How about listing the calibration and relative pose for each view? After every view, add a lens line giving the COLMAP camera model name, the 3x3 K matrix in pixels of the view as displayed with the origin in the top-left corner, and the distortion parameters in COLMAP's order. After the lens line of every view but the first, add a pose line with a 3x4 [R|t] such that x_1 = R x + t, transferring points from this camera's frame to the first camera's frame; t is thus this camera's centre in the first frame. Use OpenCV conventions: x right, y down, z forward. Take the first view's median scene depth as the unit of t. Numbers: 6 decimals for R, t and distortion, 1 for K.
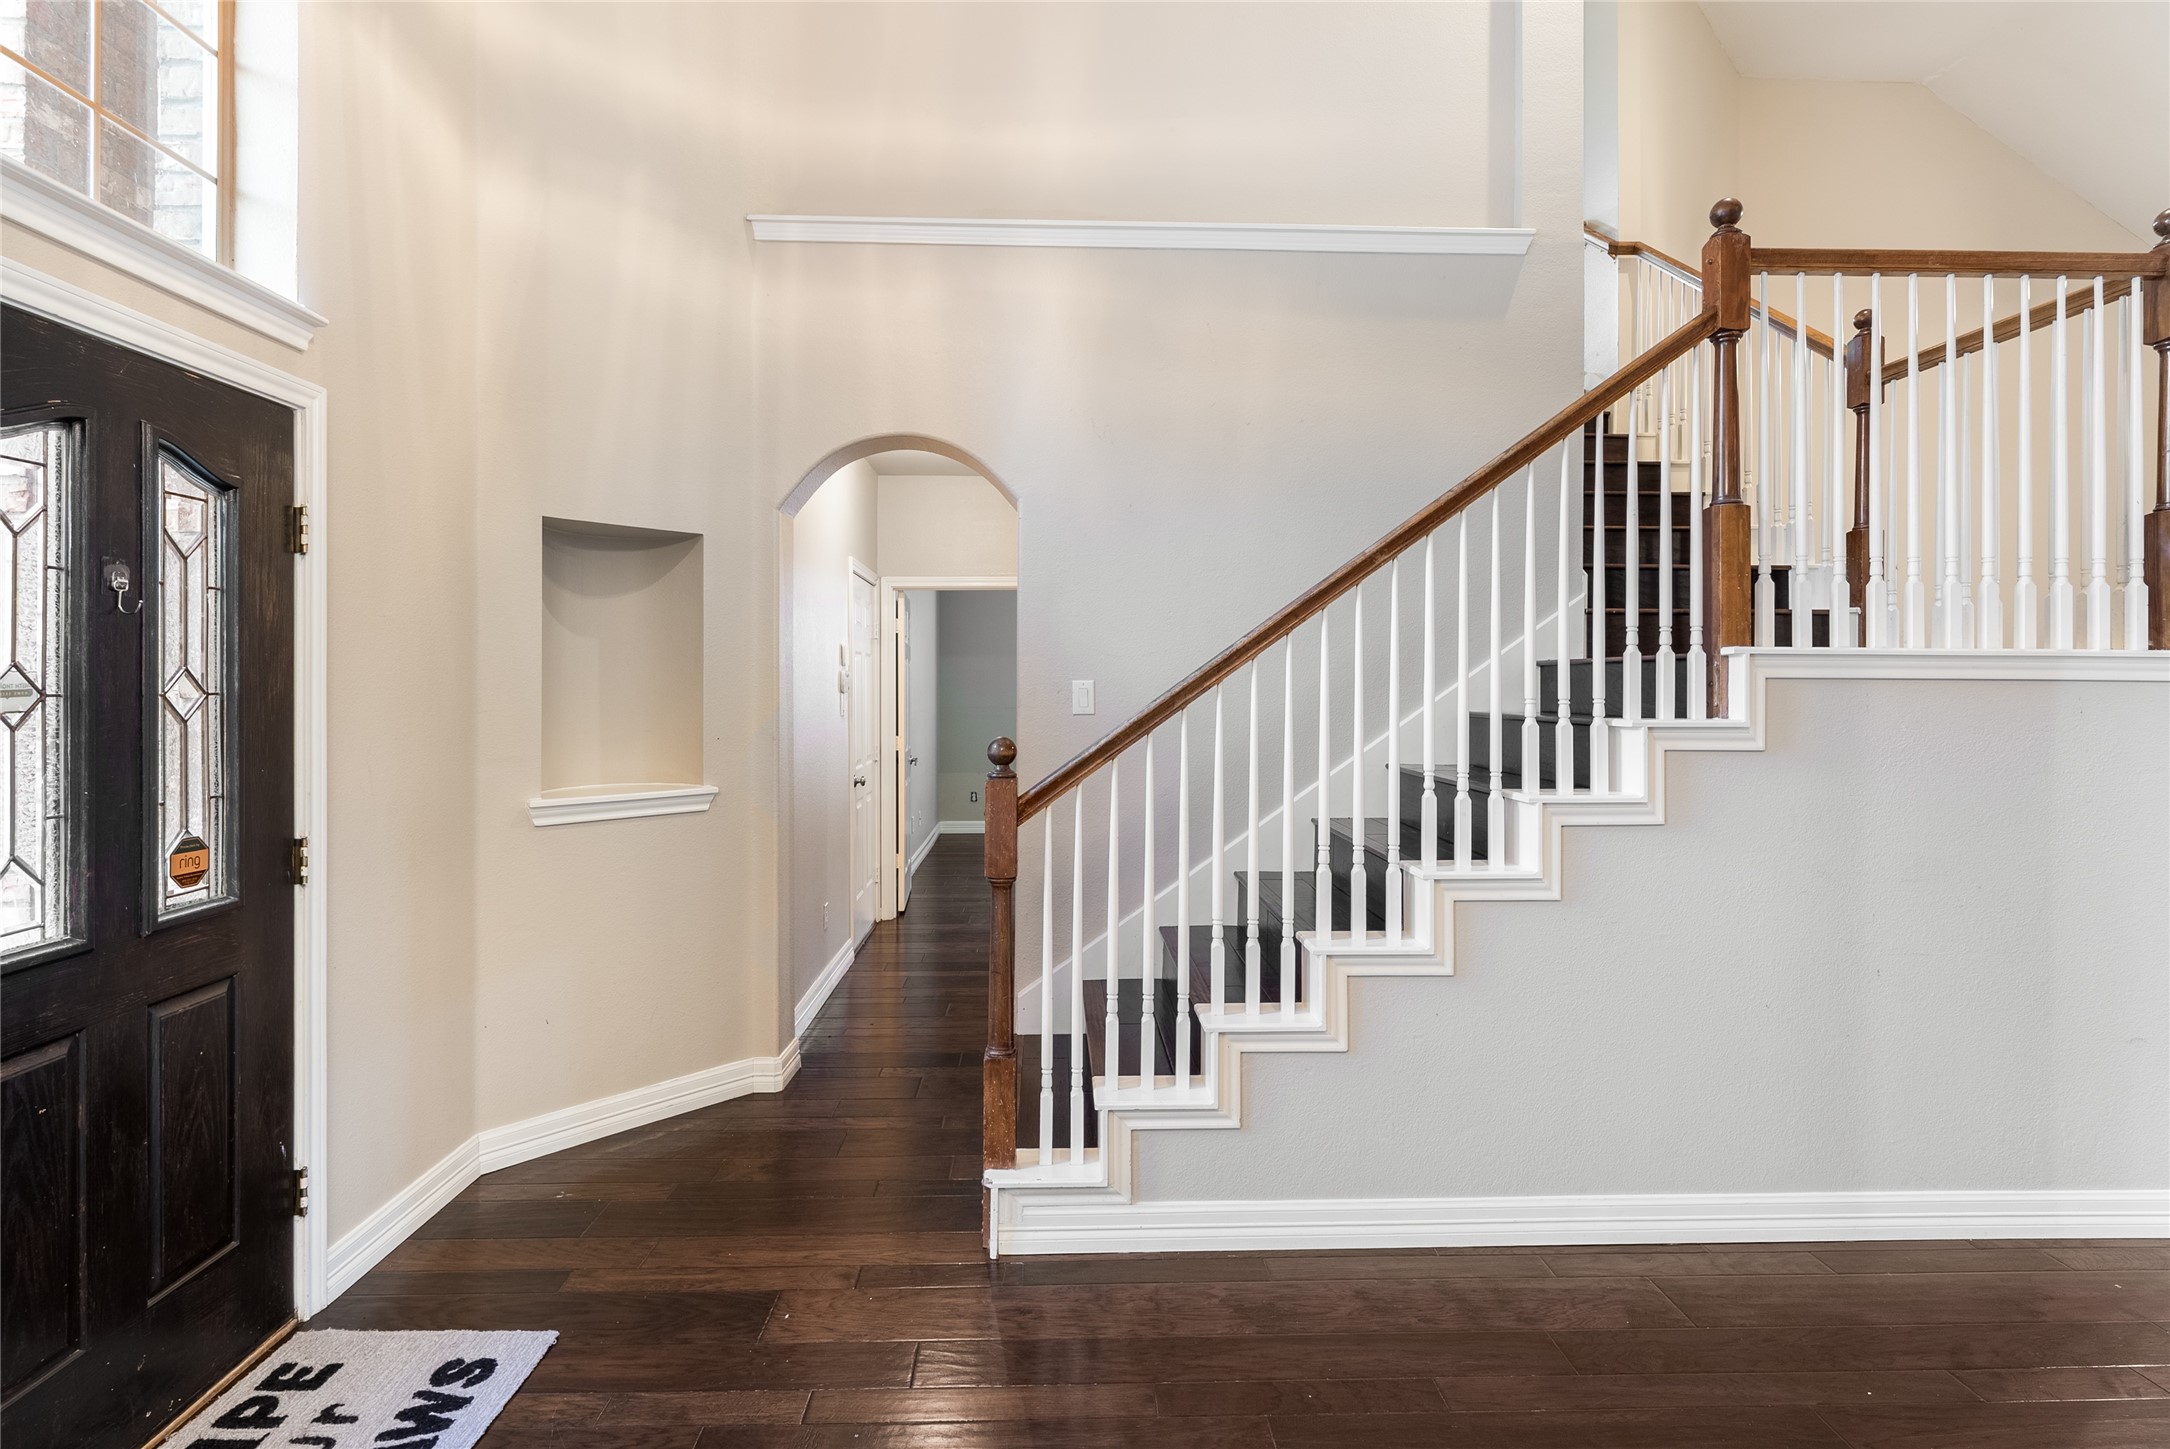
lens RADIAL K [[1051.7, 0, 1083.3], [0, 1051.7, 698.0], [0, 0, 1]] dist [-0.002374, -0.000040]
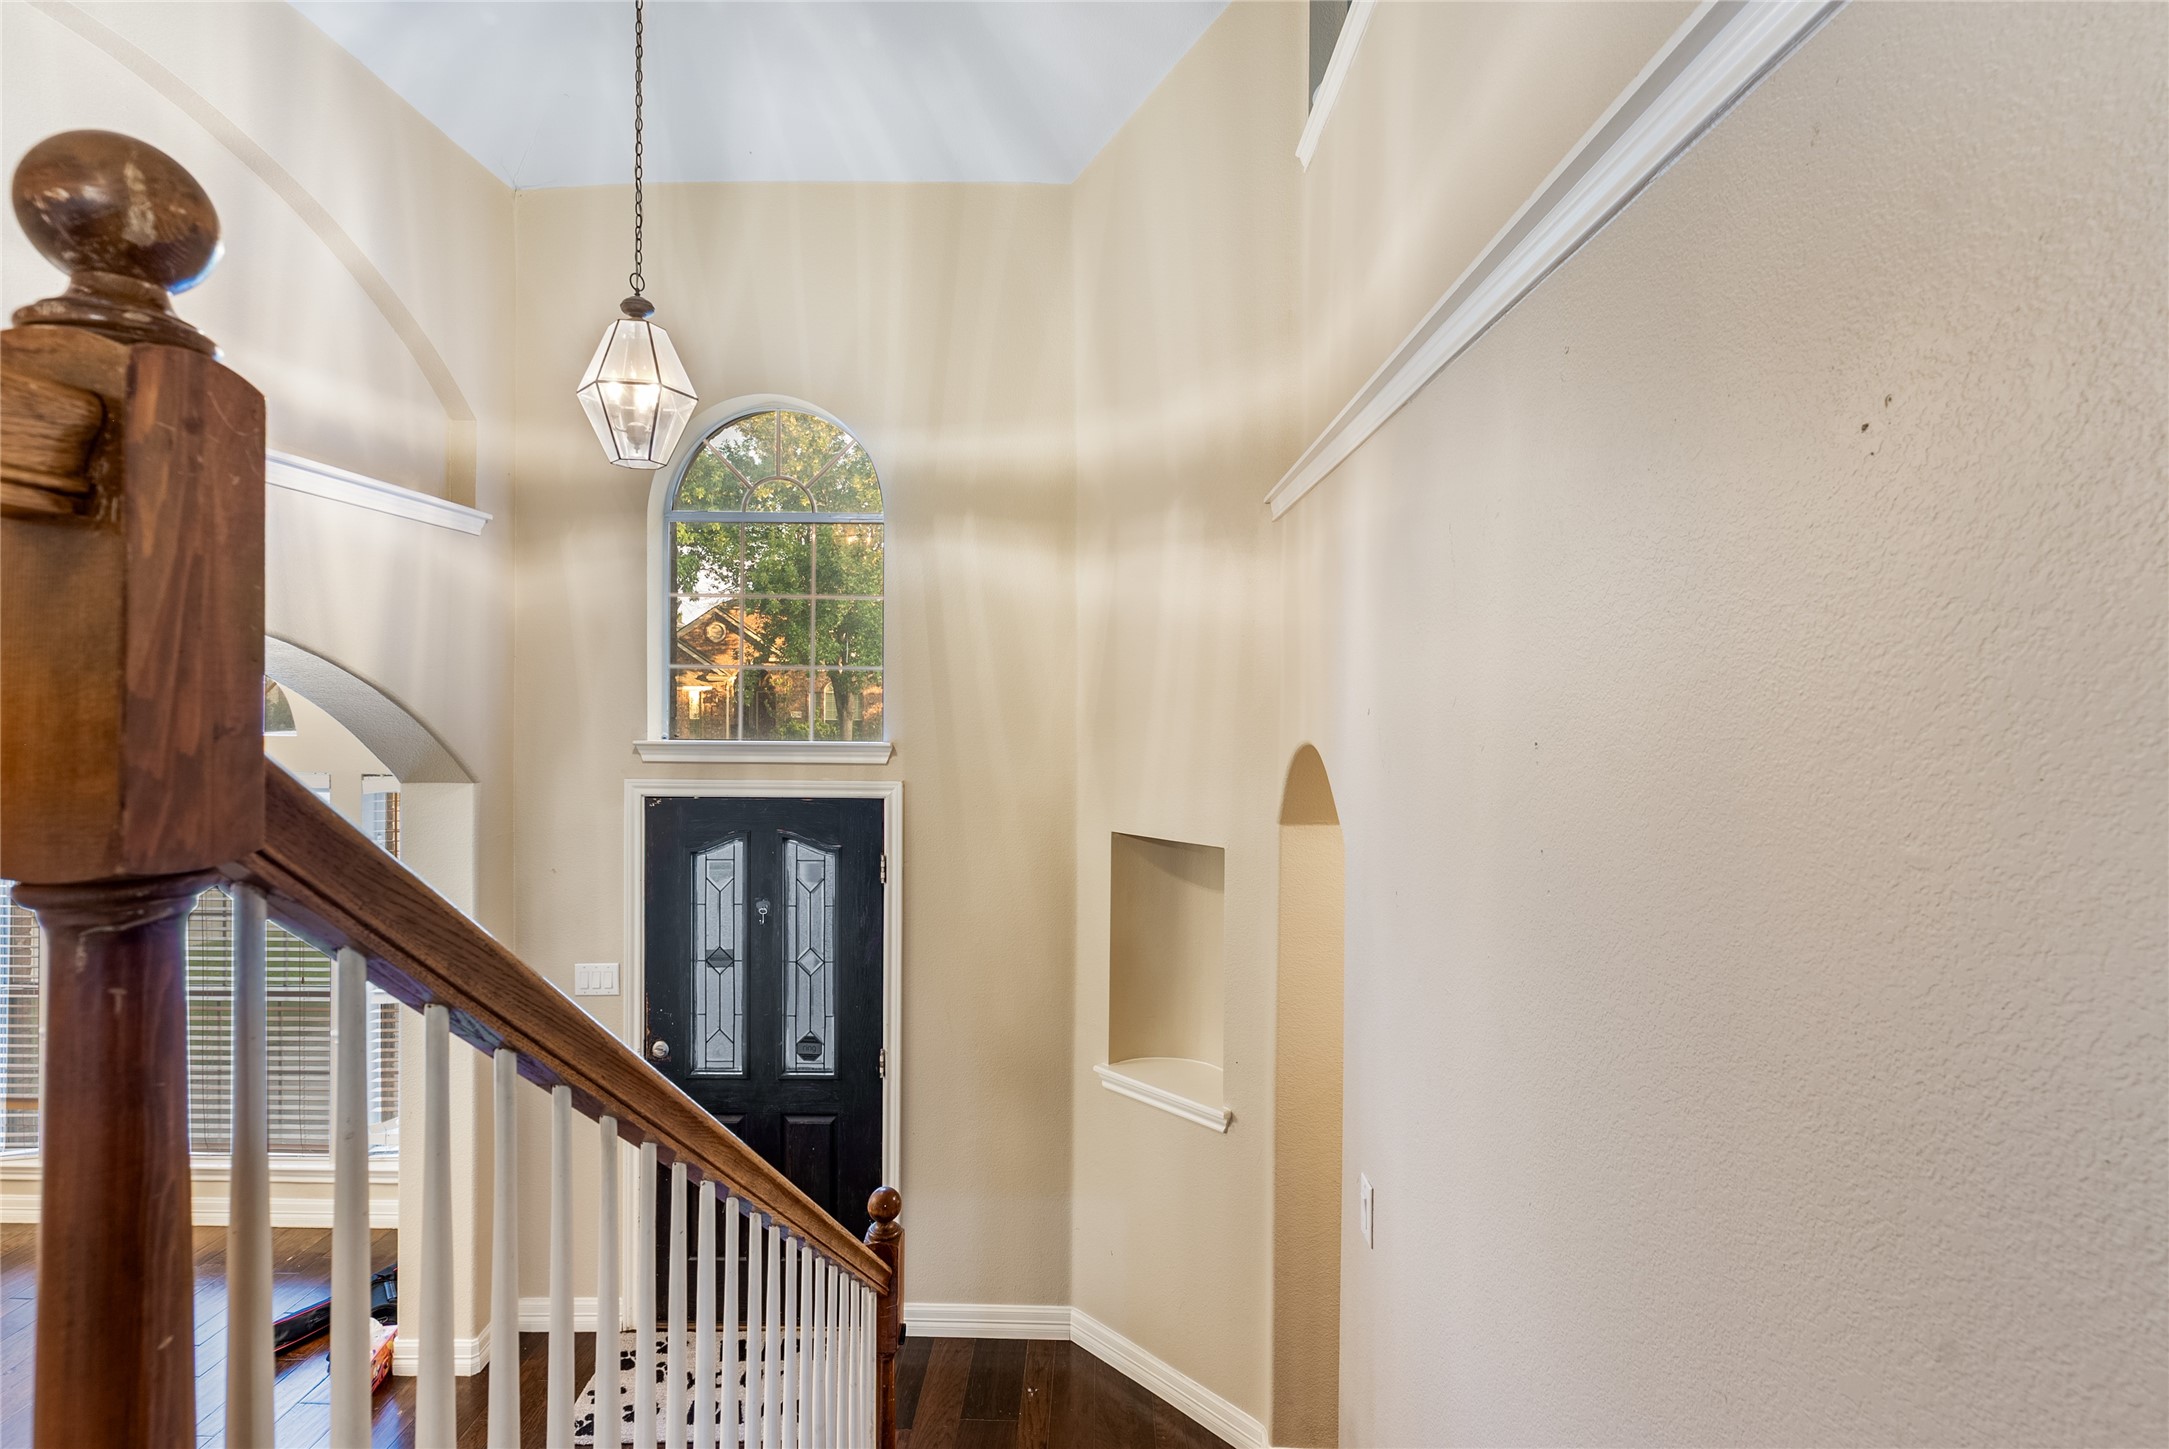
lens RADIAL K [[1051.2, 0, 1082.8], [0, 1051.2, 698.0], [0, 0, 1]] dist [-0.002374, -0.000040]
pose [[-0.063325, 0.011797, -0.997923, 1.036787], [-0.016742, 0.999777, 0.012881, -0.517303], [0.997853, 0.017523, -0.063114, 1.577326]]
